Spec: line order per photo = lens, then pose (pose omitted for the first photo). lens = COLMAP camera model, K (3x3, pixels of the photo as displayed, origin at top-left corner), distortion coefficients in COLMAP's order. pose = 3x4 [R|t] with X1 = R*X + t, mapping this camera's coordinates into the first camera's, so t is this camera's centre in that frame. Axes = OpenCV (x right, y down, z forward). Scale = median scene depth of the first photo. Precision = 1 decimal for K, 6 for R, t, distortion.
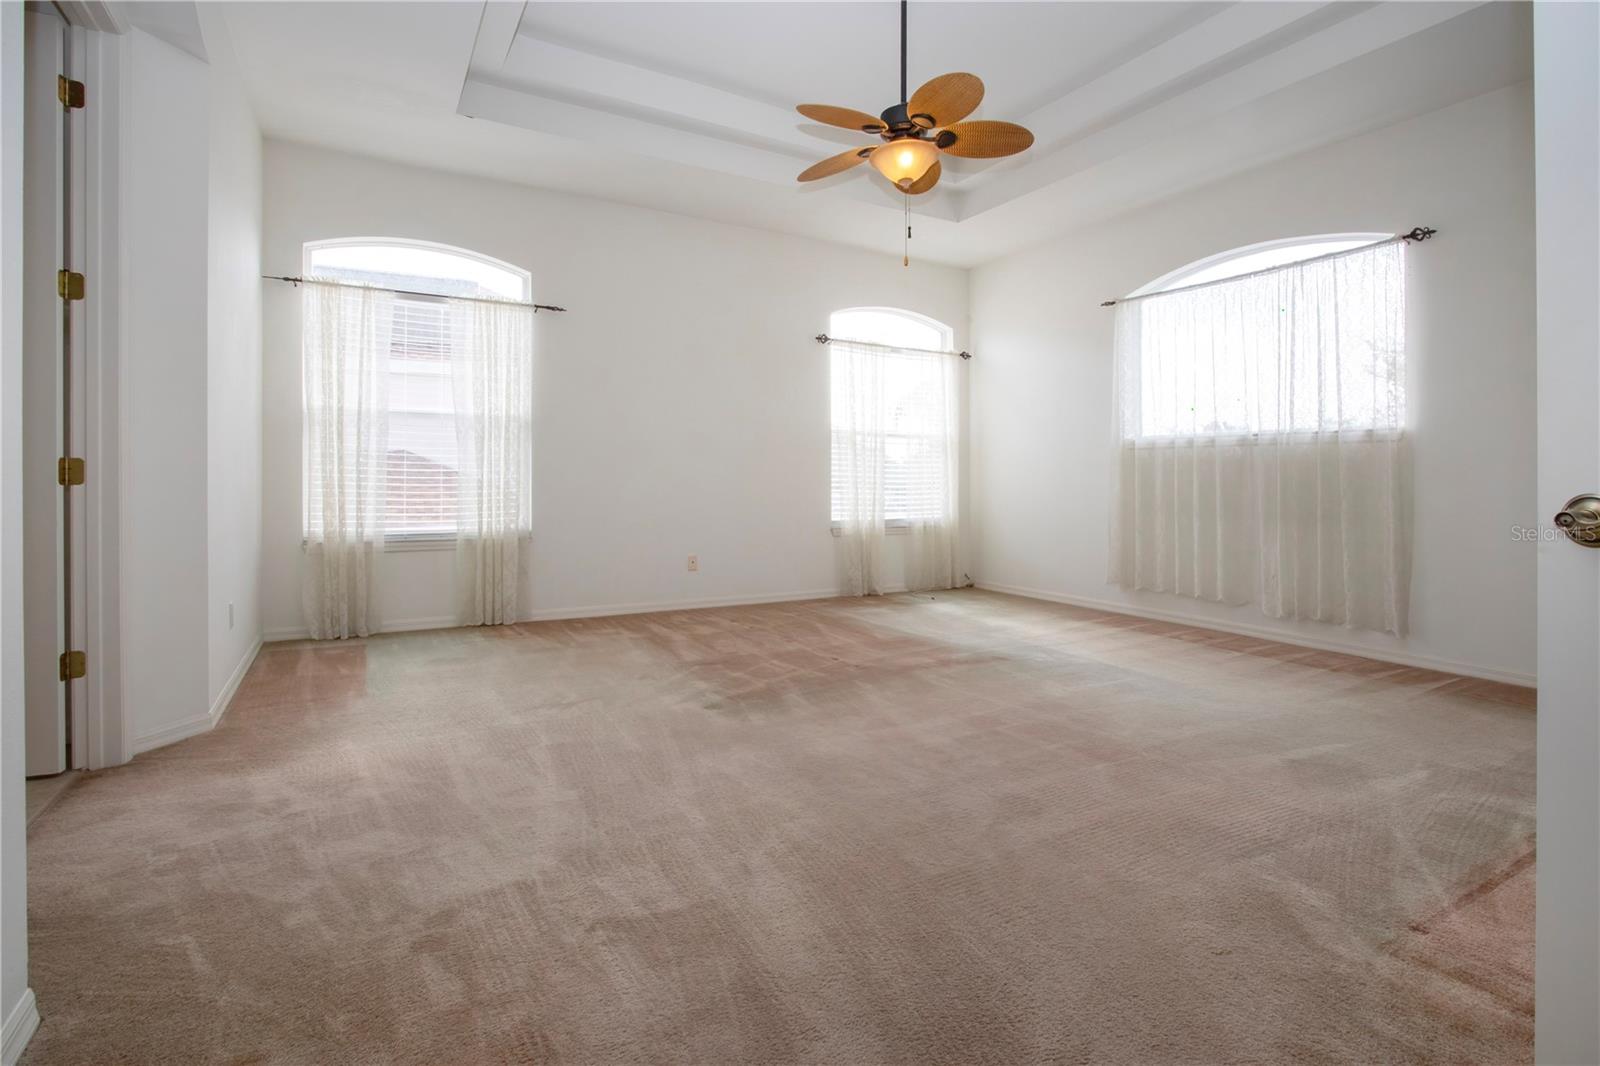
lens RADIAL K [[714.5, 0, 798.3], [0, 714.5, 478.9], [0, 0, 1]] dist [0.000801, 0.000126]
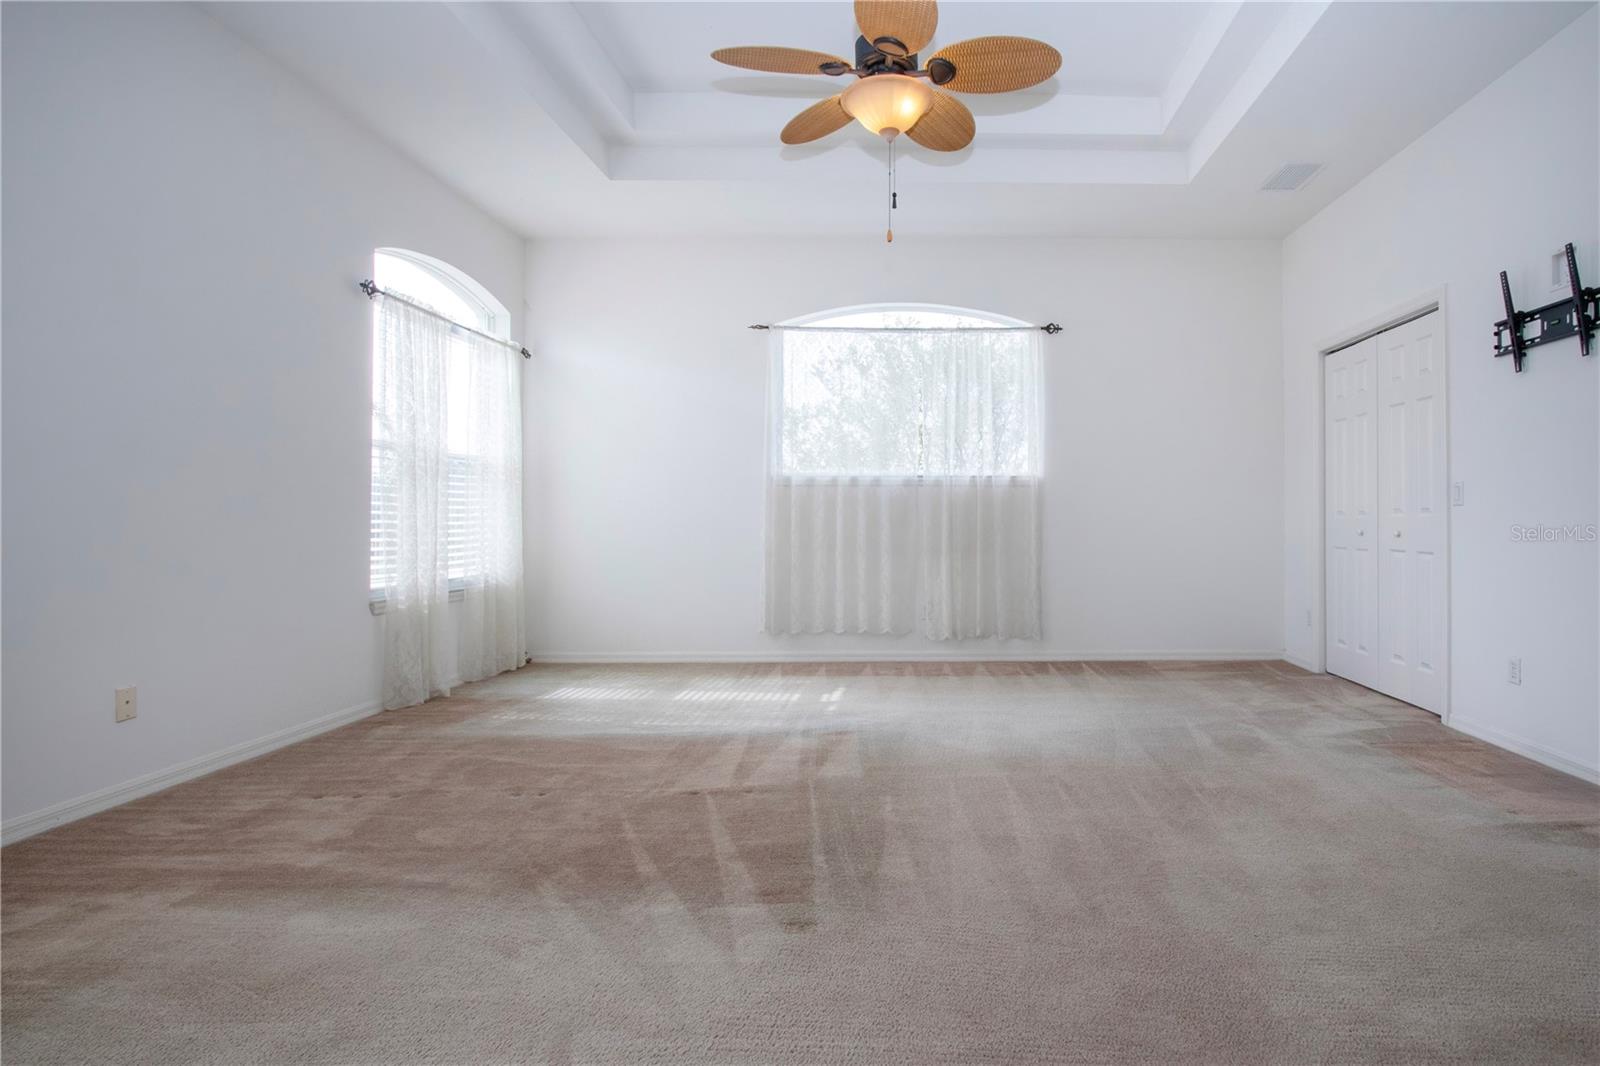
lens RADIAL K [[799.8, 0, 809.2], [0, 799.8, 511.4], [0, 0, 1]] dist [-0.000088, -0.019762]
pose [[0.540074, 0.000000, 0.841617, -0.403814], [0.005711, 0.999977, -0.003665, -0.004190], [-0.841598, 0.006786, 0.540062, 0.398523]]
